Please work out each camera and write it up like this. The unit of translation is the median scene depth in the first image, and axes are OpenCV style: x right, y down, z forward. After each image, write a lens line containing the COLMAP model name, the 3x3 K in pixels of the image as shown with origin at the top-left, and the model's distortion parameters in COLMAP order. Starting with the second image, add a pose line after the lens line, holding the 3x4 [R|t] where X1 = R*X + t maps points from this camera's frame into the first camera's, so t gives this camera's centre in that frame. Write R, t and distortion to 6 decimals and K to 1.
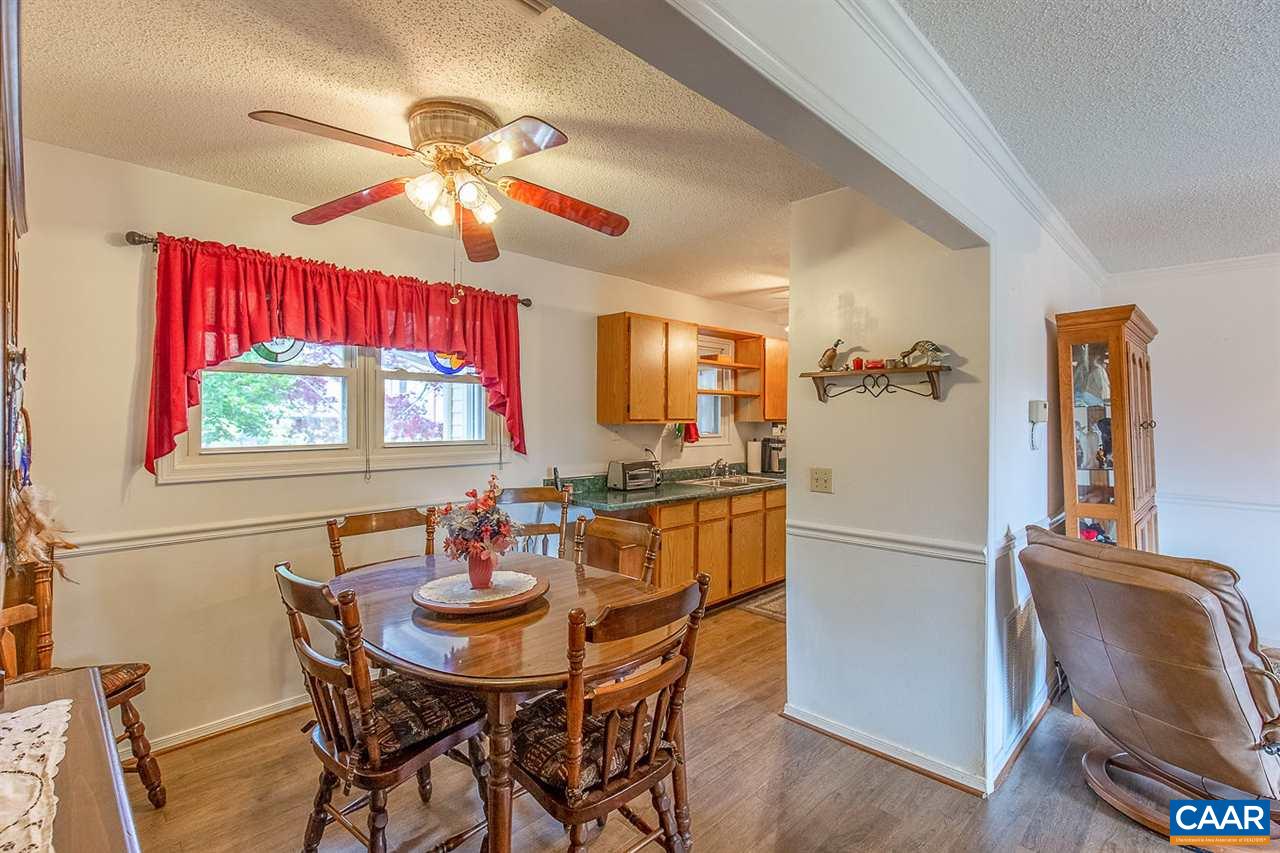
lens RADIAL K [[589.9, 0, 642.8], [0, 589.9, 407.9], [0, 0, 1]] dist [0.001005, -0.000145]
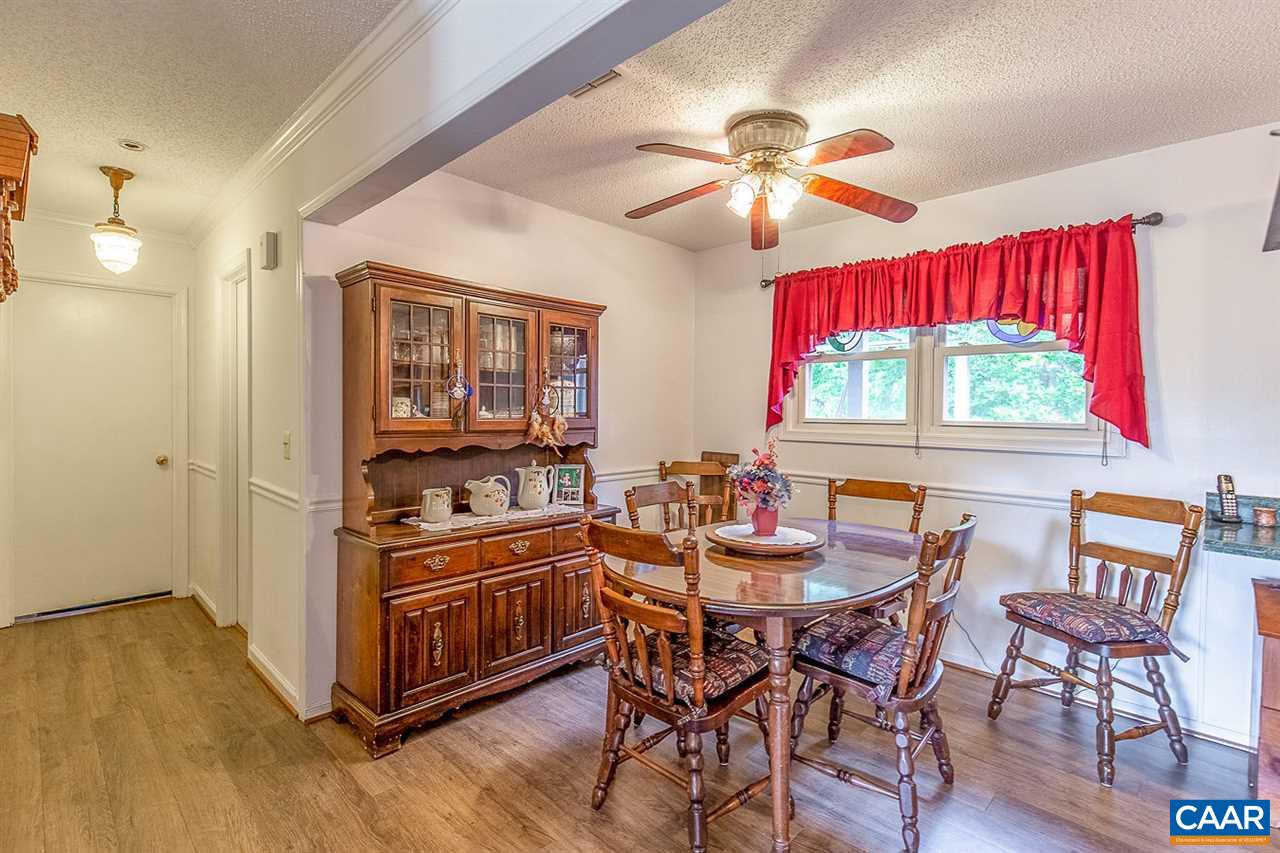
lens RADIAL K [[589.9, 0, 642.8], [0, 589.9, 407.9], [0, 0, 1]] dist [0.001005, -0.000145]
pose [[0.006415, -0.007714, -0.999950, 0.571342], [0.002974, 0.999966, -0.007696, 0.046573], [0.999975, -0.002924, 0.006438, 0.516640]]
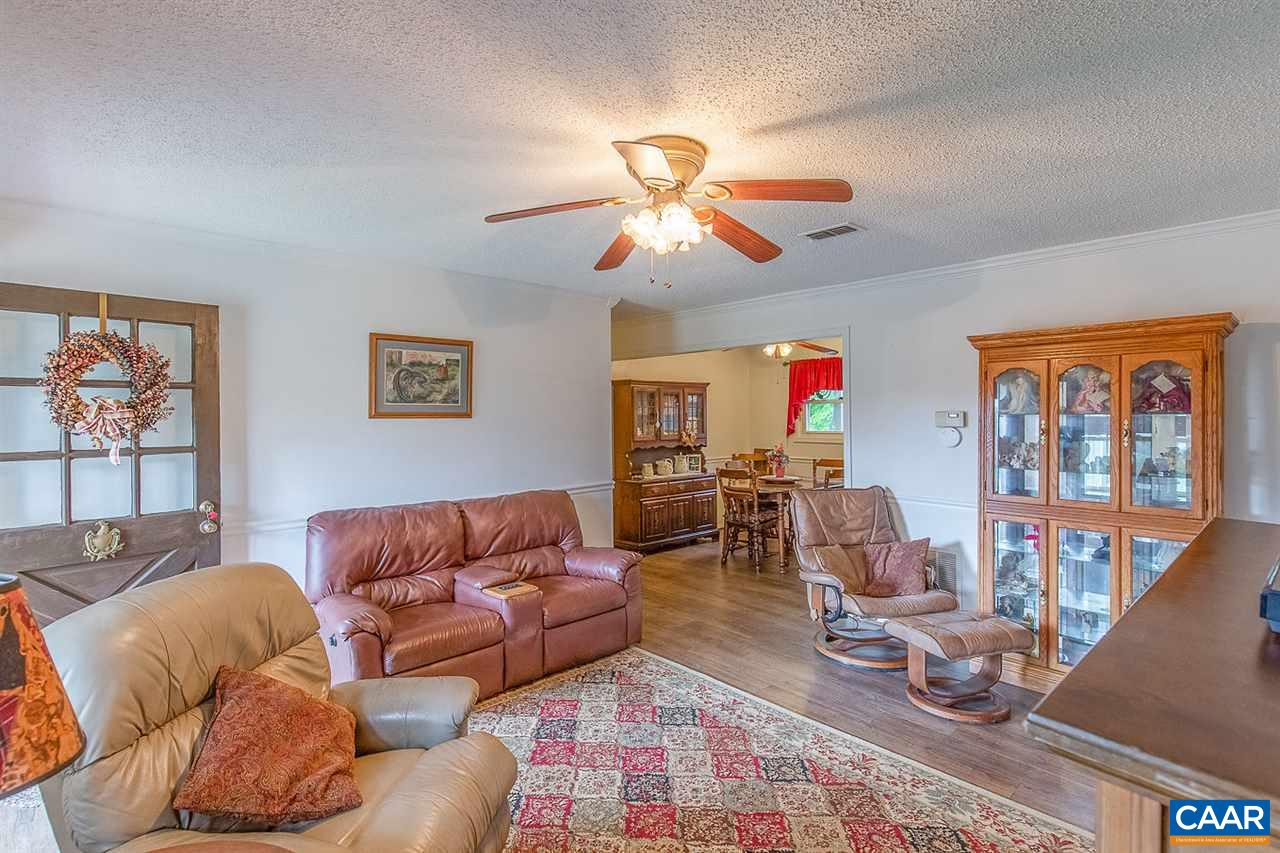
lens RADIAL K [[628.5, 0, 647.1], [0, 628.5, 418.3], [0, 0, 1]] dist [0.000680, -0.000419]
pose [[-0.046250, 0.005010, -0.998917, 1.978697], [0.017006, 0.999846, 0.004228, -0.016127], [0.998785, -0.016792, -0.046328, 0.325899]]
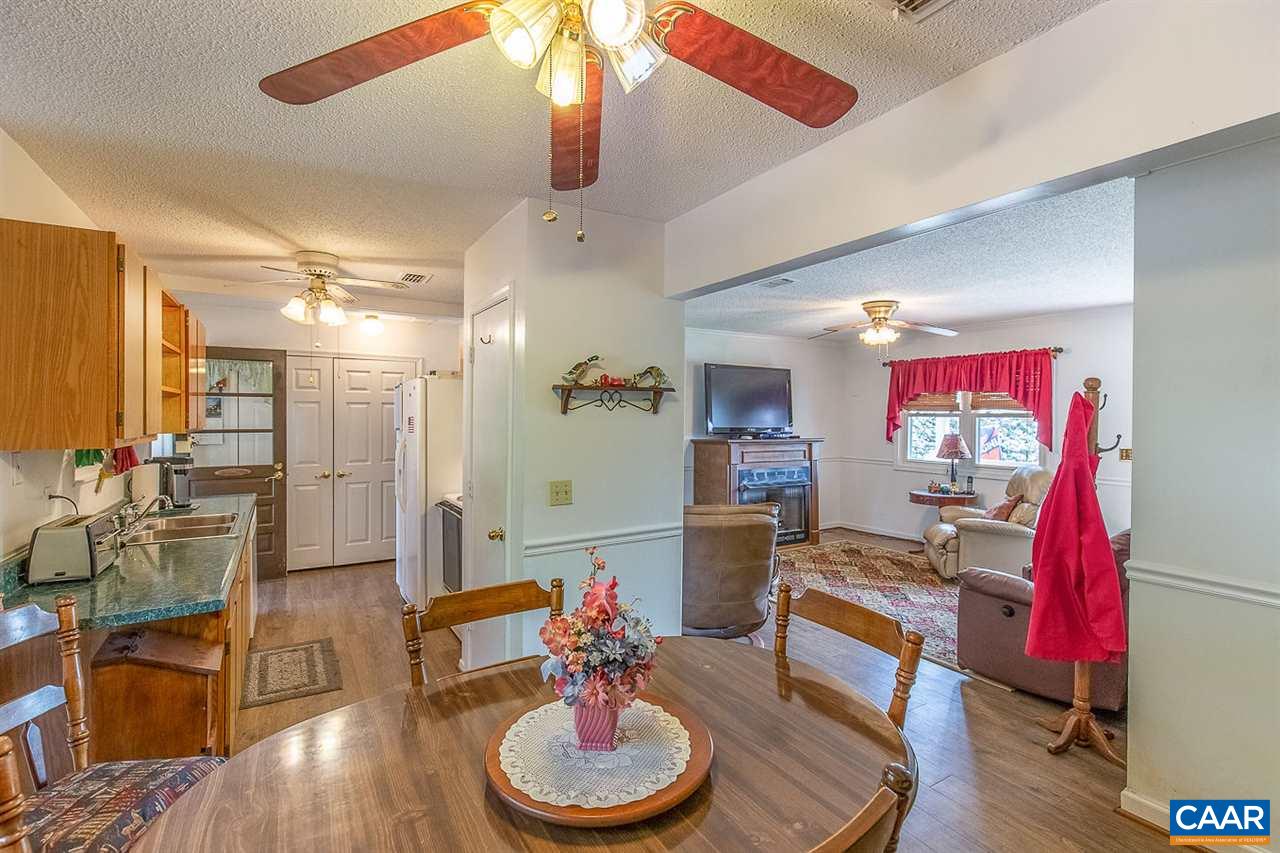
lens RADIAL K [[589.9, 0, 642.8], [0, 589.9, 407.9], [0, 0, 1]] dist [0.001005, -0.000145]
pose [[0.246529, 0.011523, 0.969067, -0.553895], [-0.010483, 0.999903, -0.009223, -0.011640], [-0.969079, -0.007885, 0.246626, 0.550976]]
